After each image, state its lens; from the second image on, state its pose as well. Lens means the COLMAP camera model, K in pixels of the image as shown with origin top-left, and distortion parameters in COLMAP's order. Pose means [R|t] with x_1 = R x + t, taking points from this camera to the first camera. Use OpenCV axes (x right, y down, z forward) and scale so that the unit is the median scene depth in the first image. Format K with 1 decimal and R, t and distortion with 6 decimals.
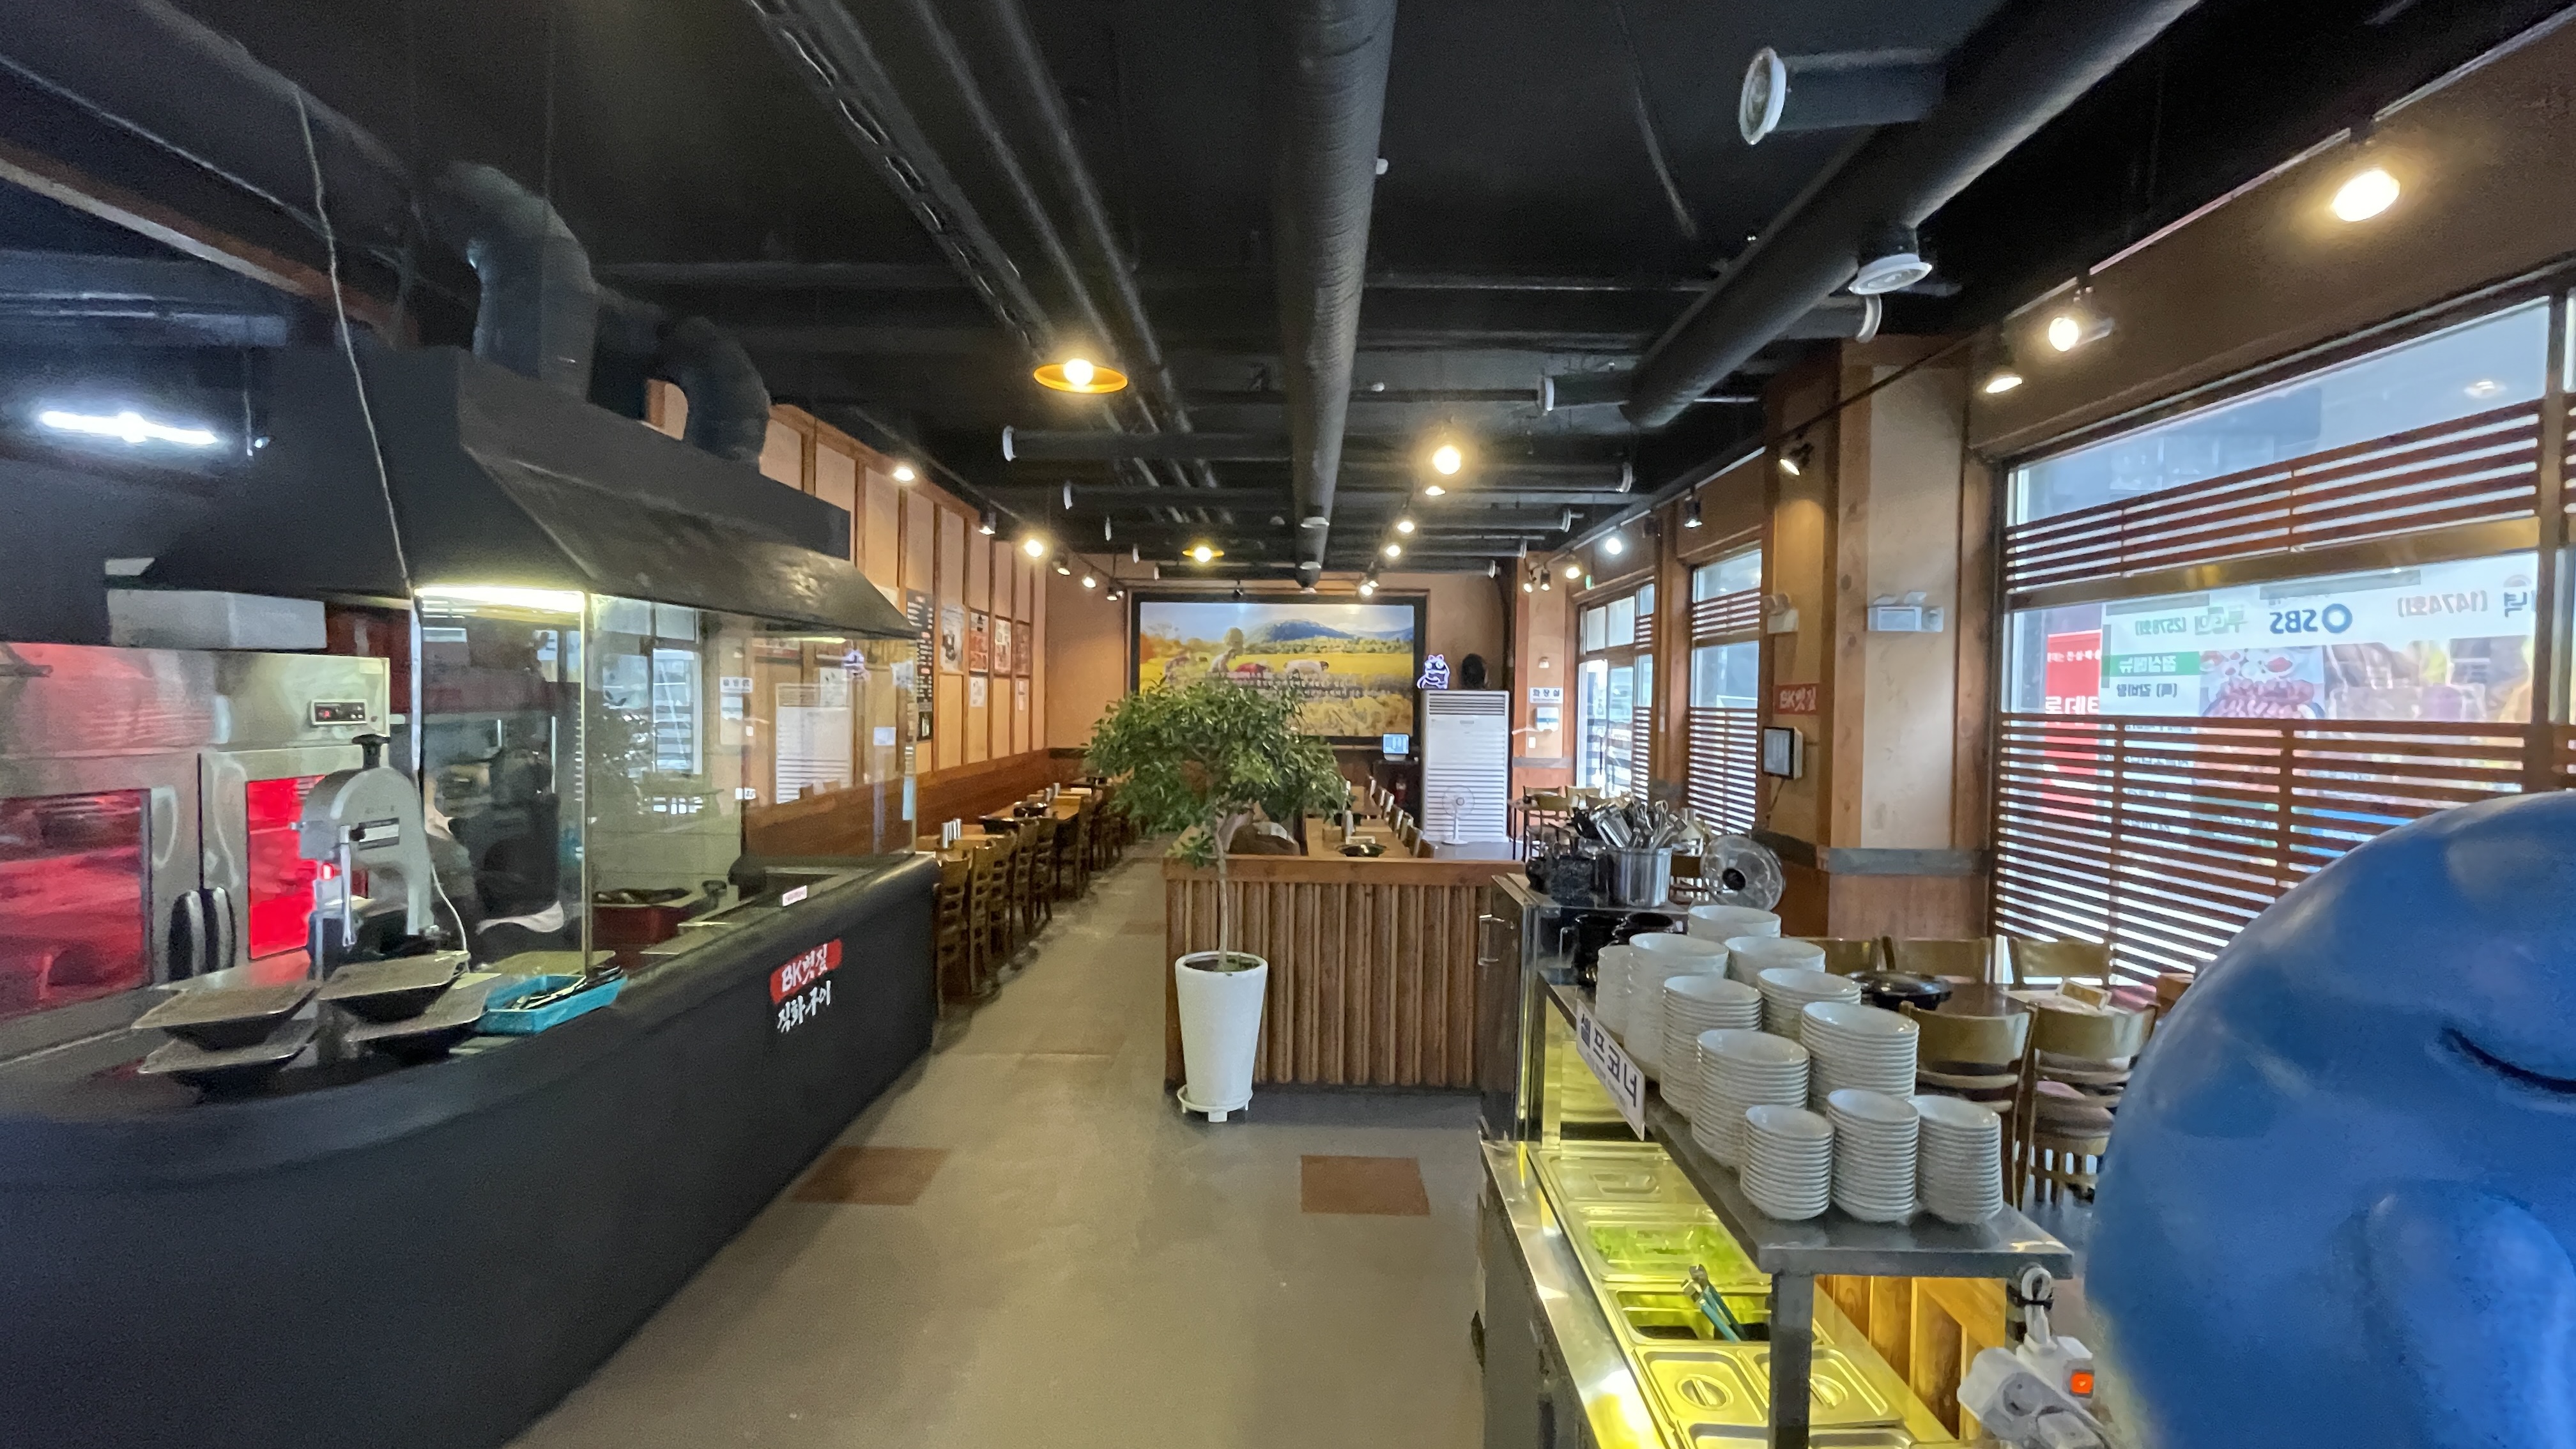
lens RADIAL K [[1053.5, 0, 1287.1], [0, 1053.5, 728.4], [0, 0, 1]] dist [-0.003381, 0.000695]
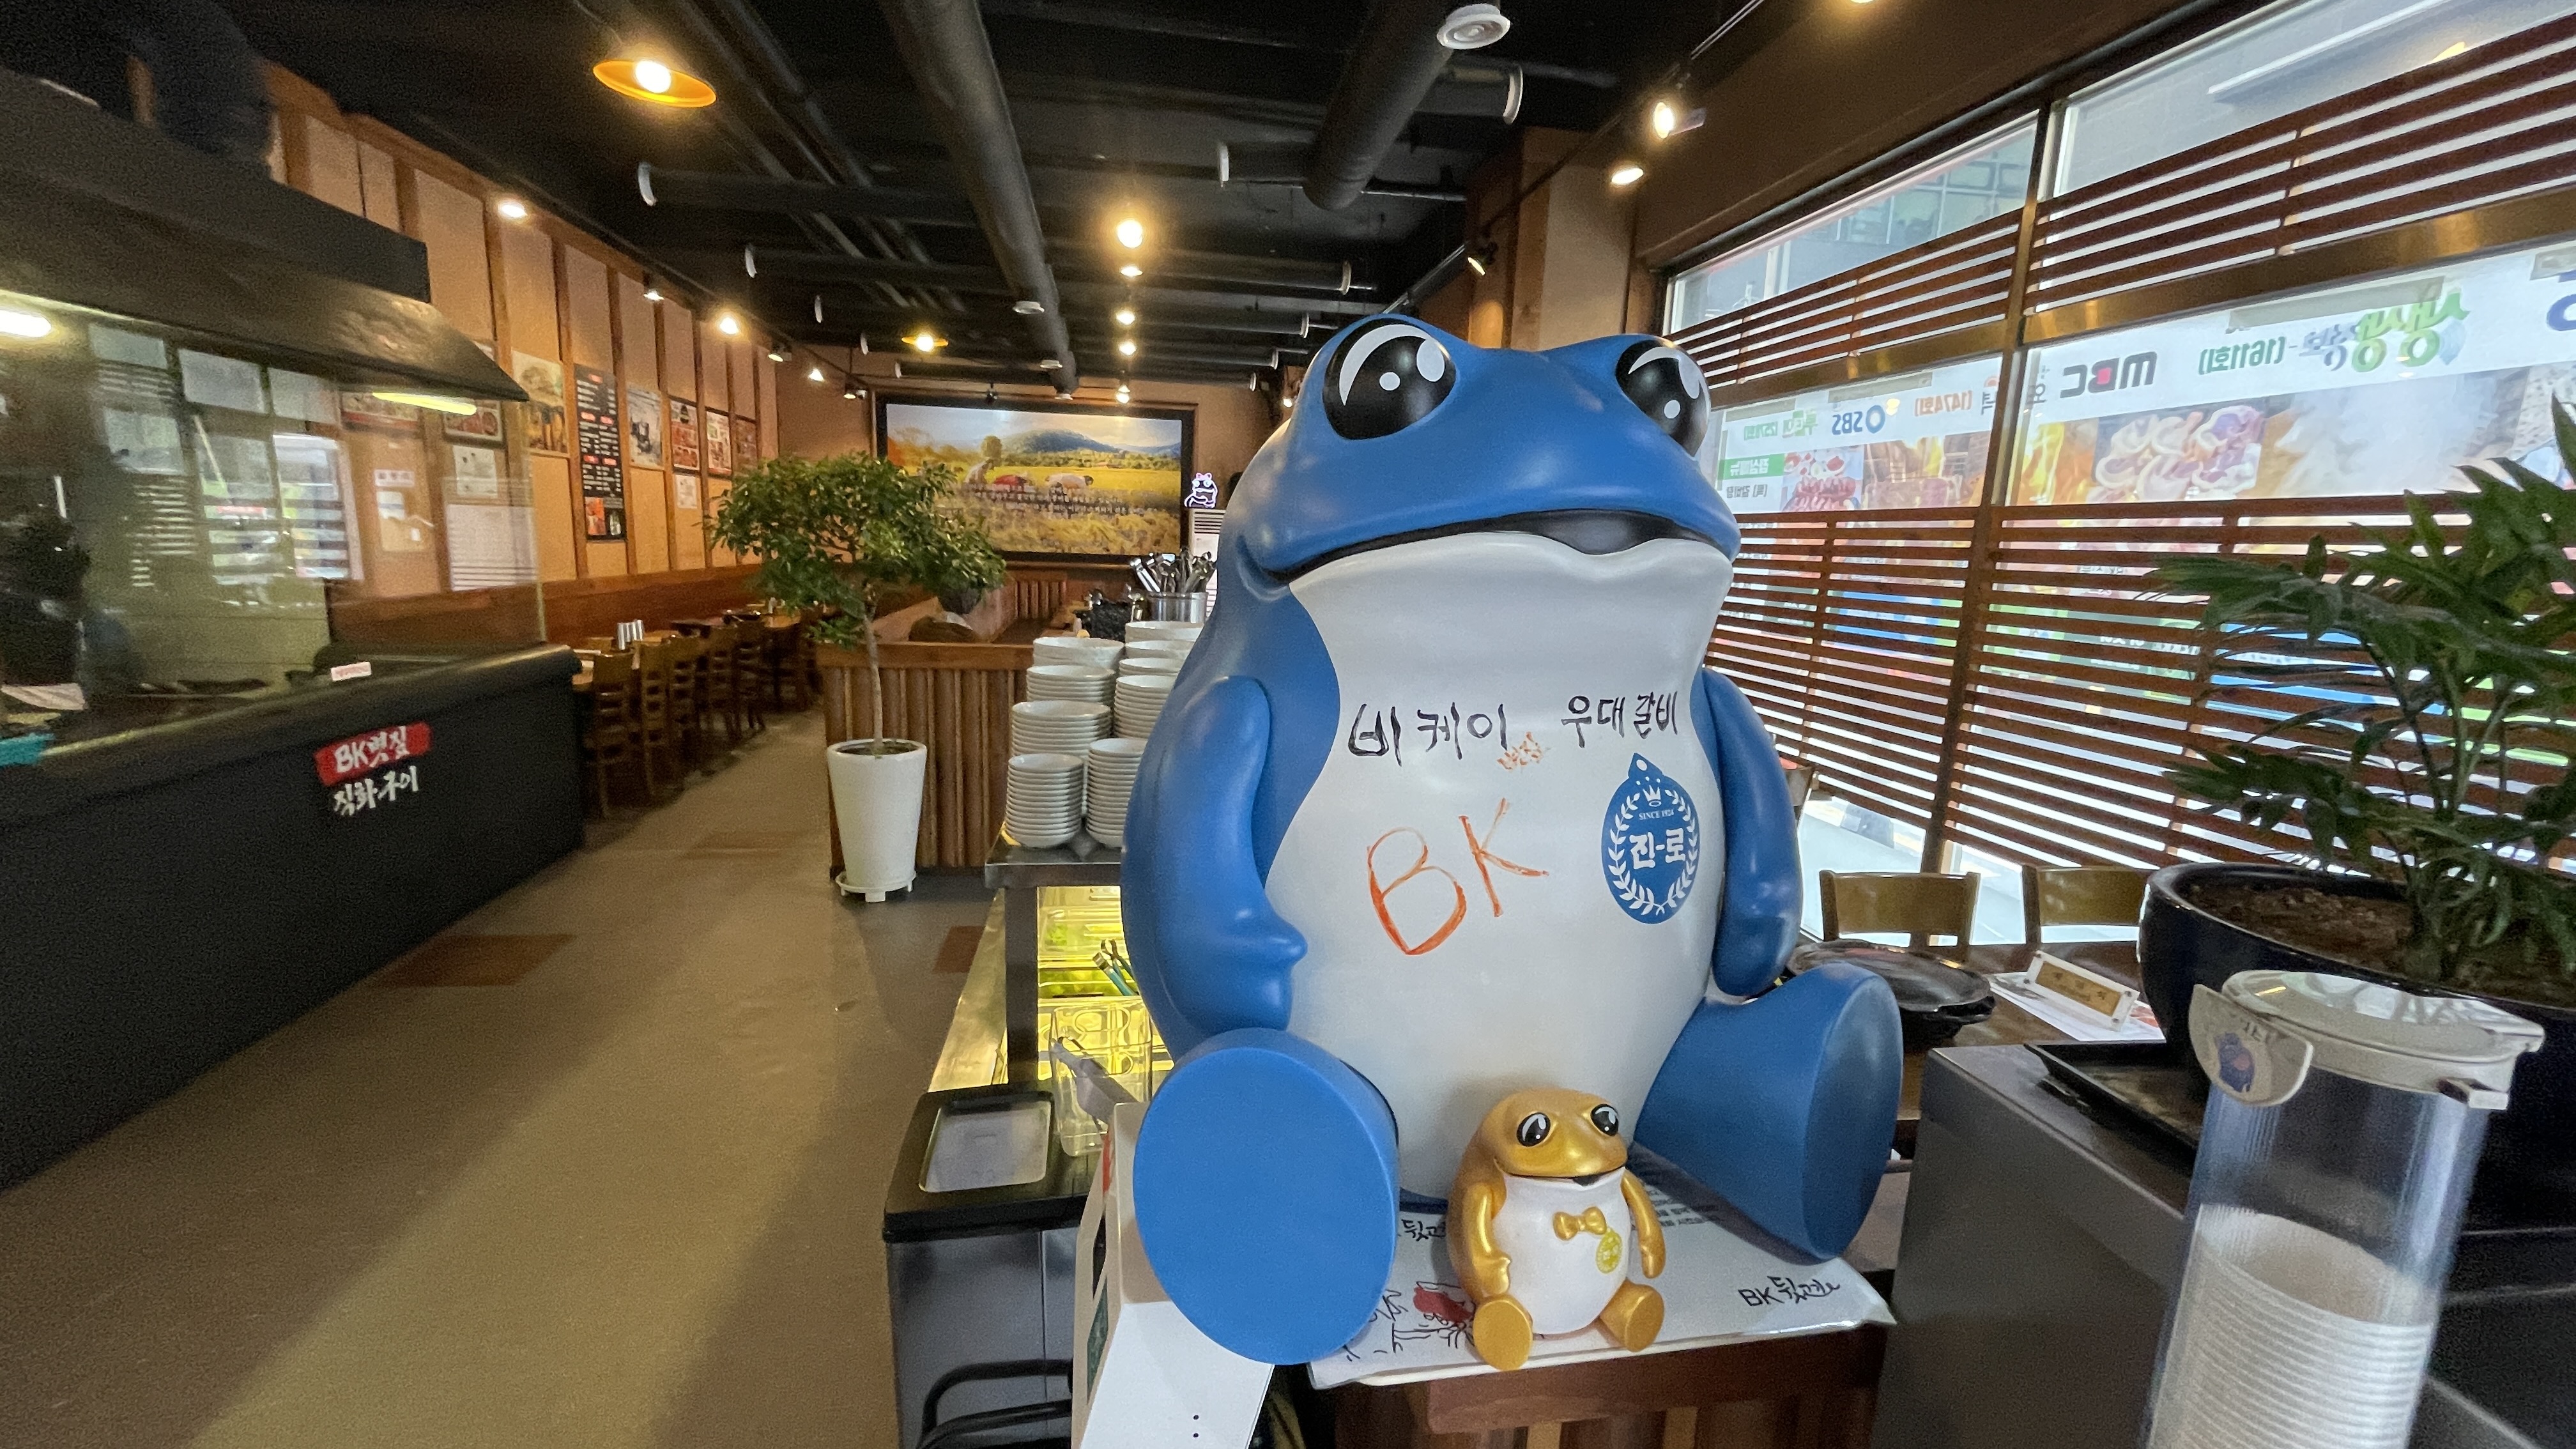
lens RADIAL K [[1053.5, 0, 1294.6], [0, 1053.5, 730.3], [0, 0, 1]] dist [-0.003381, 0.000695]
pose [[0.984506, -0.008790, 0.175128, 0.133336], [-0.018265, 0.988169, 0.152279, 0.043960], [-0.174395, -0.153118, 0.972698, -0.021990]]
